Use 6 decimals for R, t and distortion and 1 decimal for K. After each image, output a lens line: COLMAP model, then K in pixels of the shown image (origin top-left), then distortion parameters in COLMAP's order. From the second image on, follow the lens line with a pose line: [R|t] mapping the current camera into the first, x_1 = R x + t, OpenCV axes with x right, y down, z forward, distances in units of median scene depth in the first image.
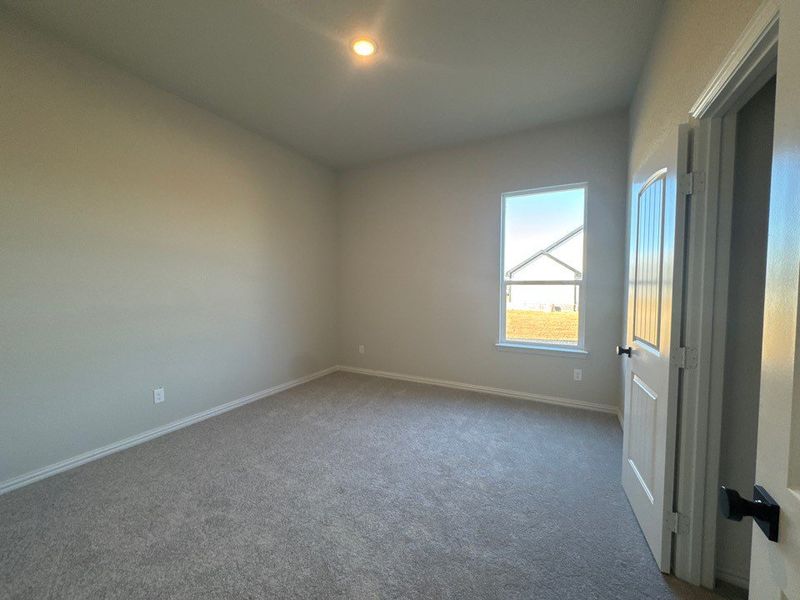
lens RADIAL K [[318.1, 0, 400.0], [0, 318.1, 300.0], [0, 0, 1]] dist [0.001152, 0.000033]
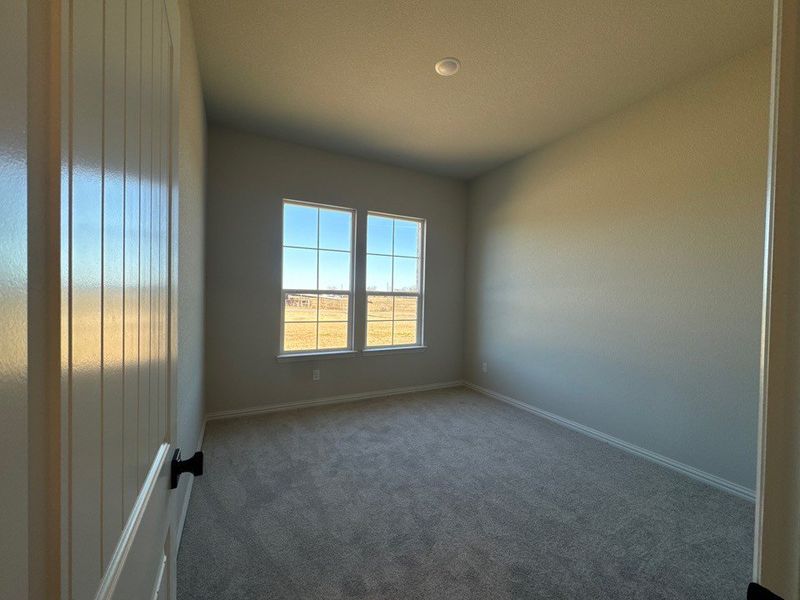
lens RADIAL K [[324.4, 0, 400.0], [0, 324.4, 300.0], [0, 0, 1]] dist [0.001472, 0.000018]
pose [[0.558816, 0.000373, 0.829291, -0.748723], [0.020843, 0.999678, -0.014494, -0.017619], [-0.829029, 0.025385, 0.558629, 0.413649]]
